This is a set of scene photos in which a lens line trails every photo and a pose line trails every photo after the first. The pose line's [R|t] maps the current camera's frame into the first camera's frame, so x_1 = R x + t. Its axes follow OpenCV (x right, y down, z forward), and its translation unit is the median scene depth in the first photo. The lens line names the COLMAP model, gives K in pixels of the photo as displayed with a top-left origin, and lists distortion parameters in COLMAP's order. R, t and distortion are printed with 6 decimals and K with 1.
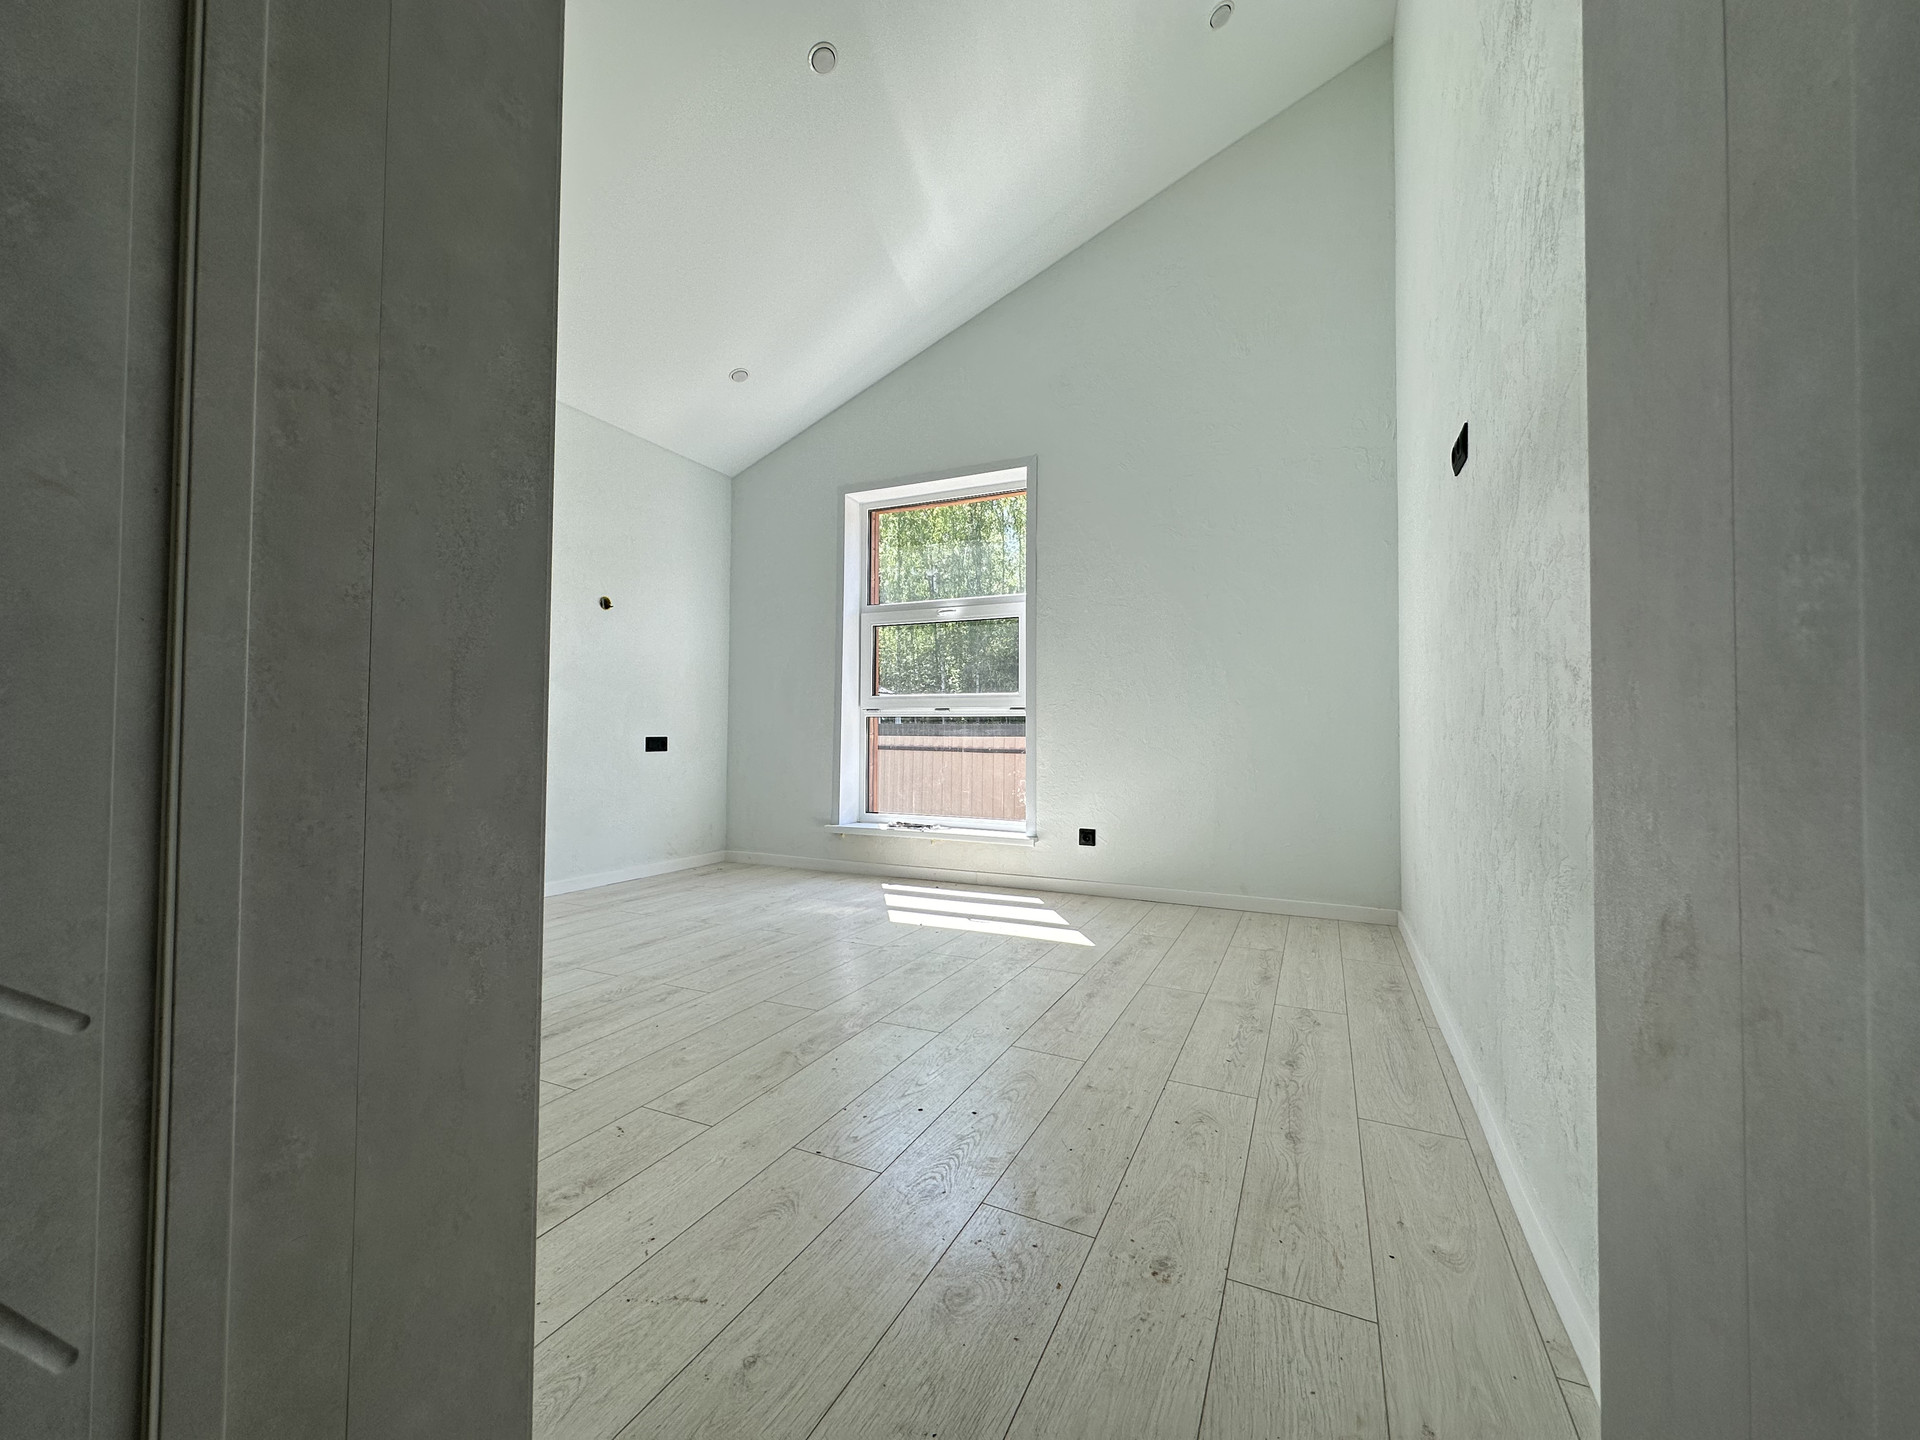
lens RADIAL K [[764.6, 0, 956.4], [0, 764.6, 714.9], [0, 0, 1]] dist [-0.000995, 0.000536]
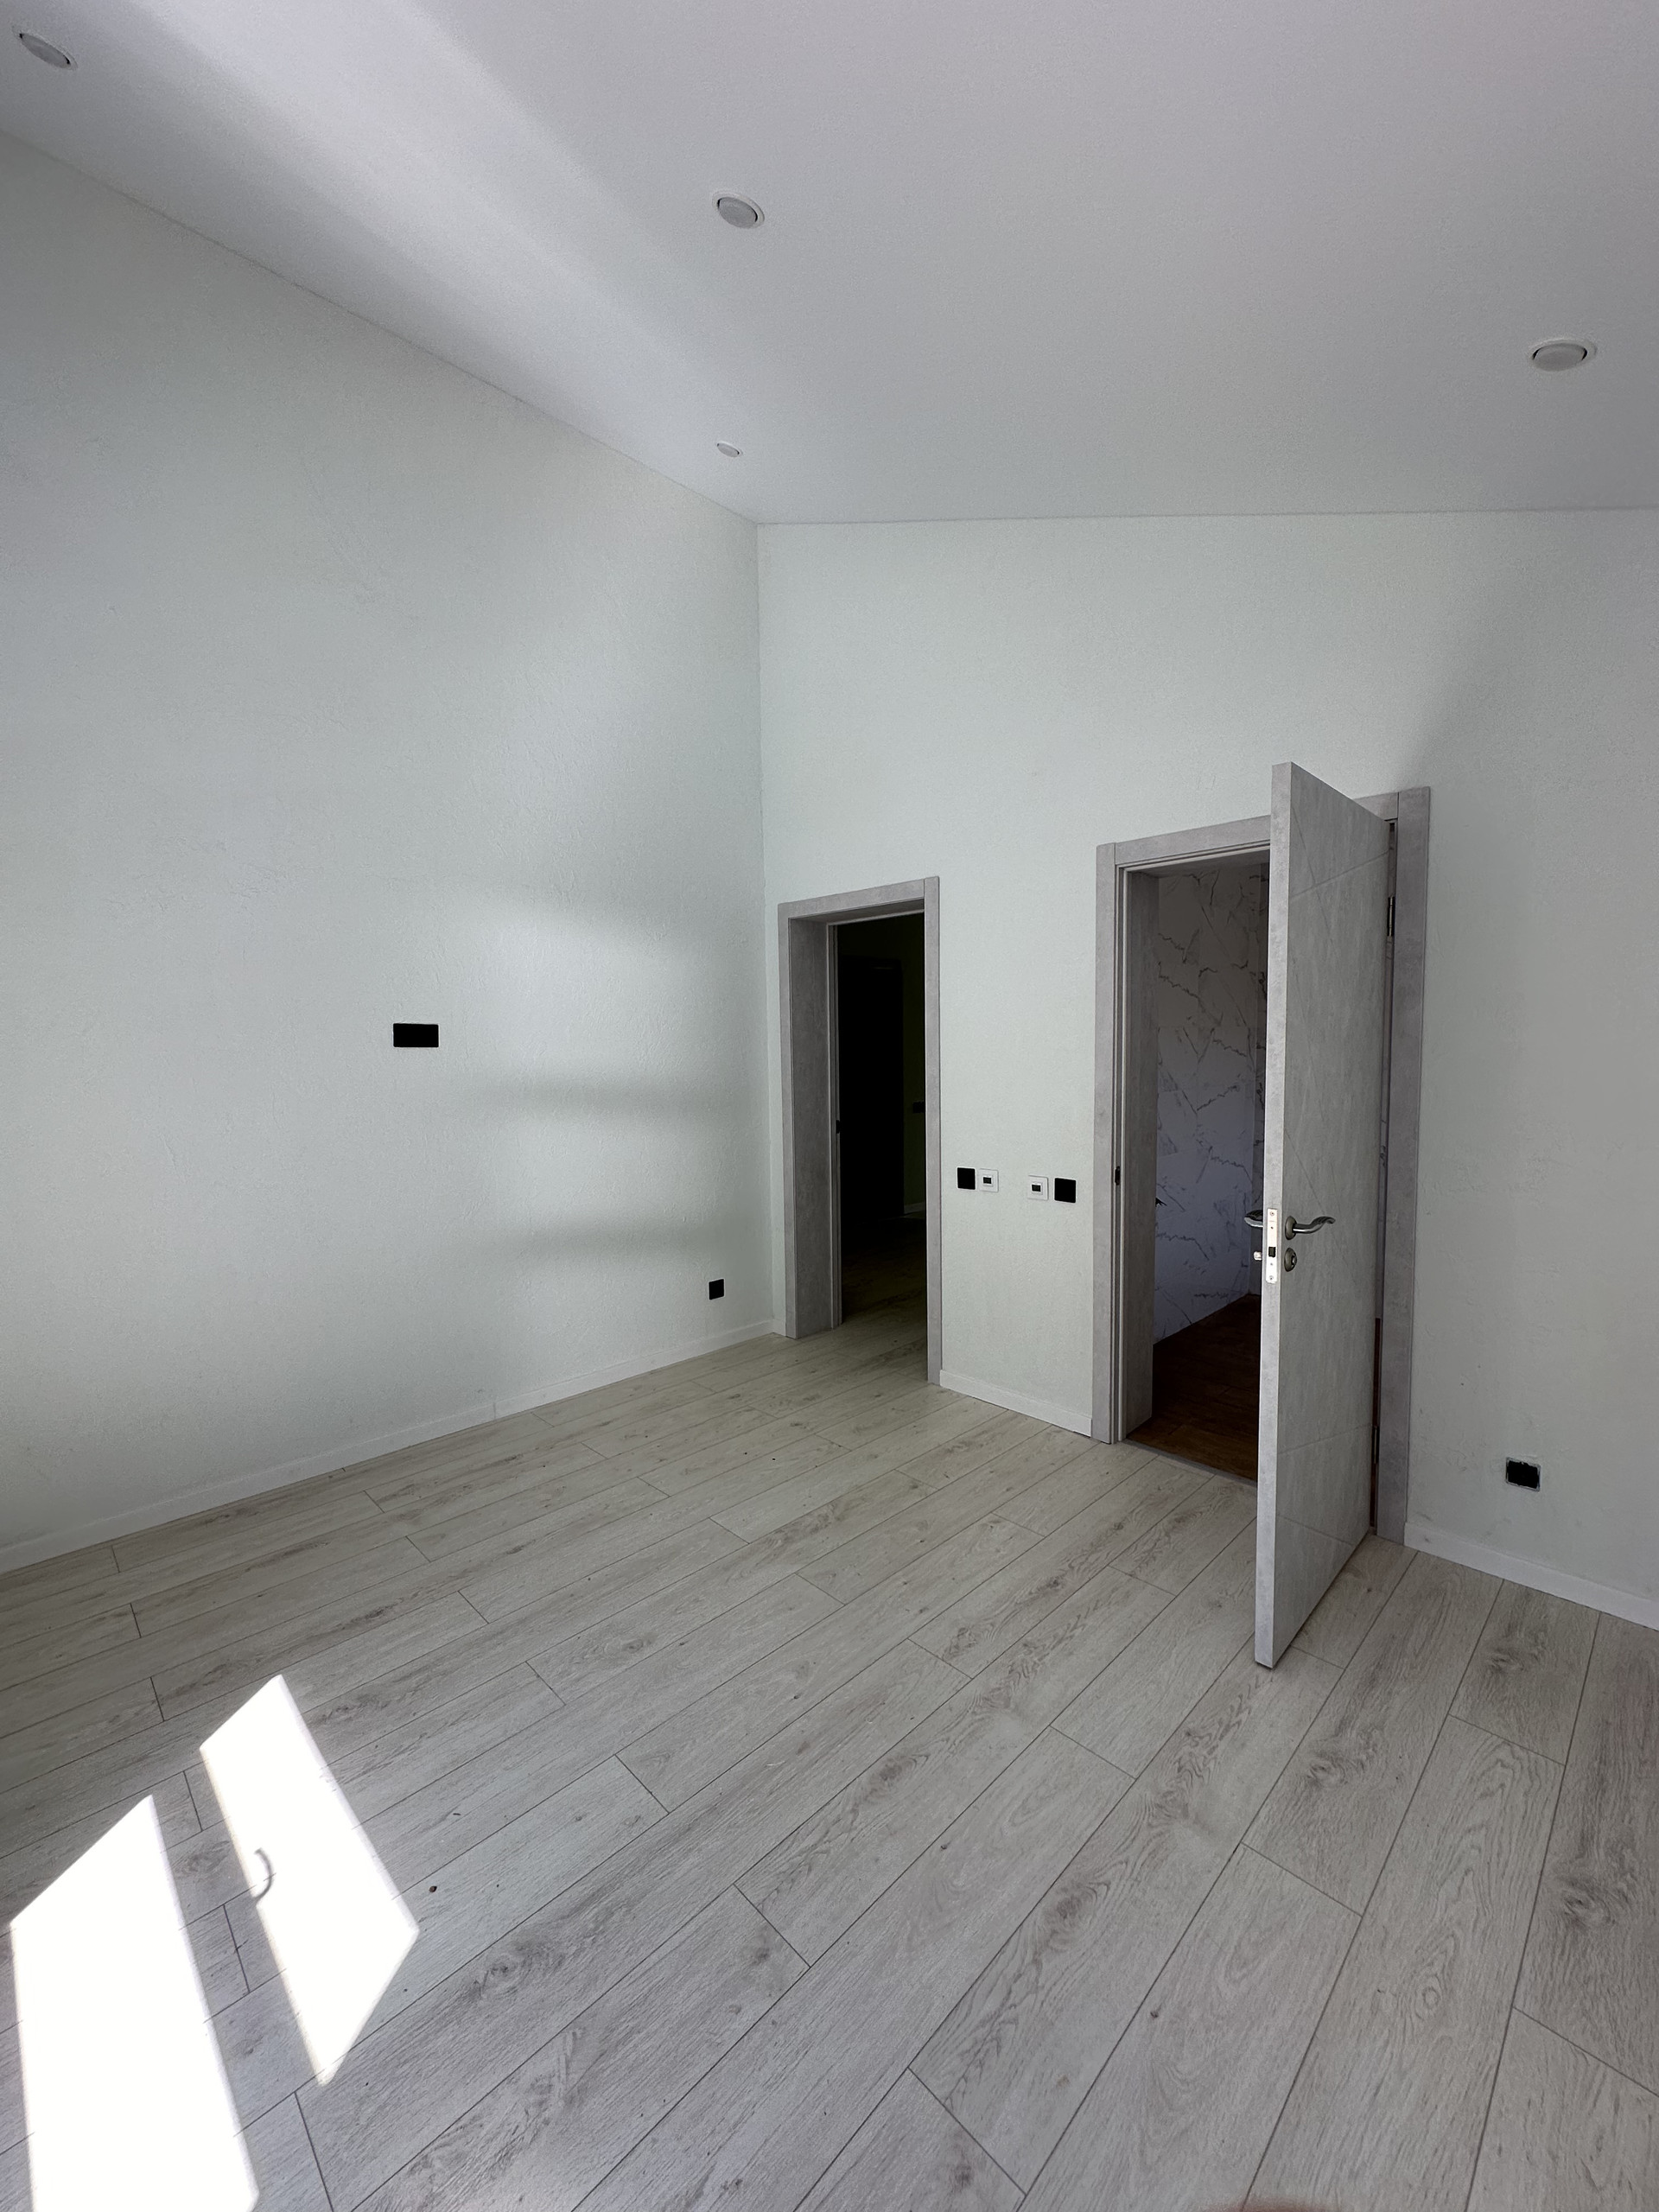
lens RADIAL K [[880.9, 0, 834.3], [0, 880.9, 1100.0], [0, 0, 1]] dist [-0.000995, 0.000536]
pose [[-0.940257, -0.016695, 0.340055, -0.706630], [-0.004622, 0.999331, 0.036285, -0.291012], [-0.340433, 0.032545, -0.939705, 2.383980]]
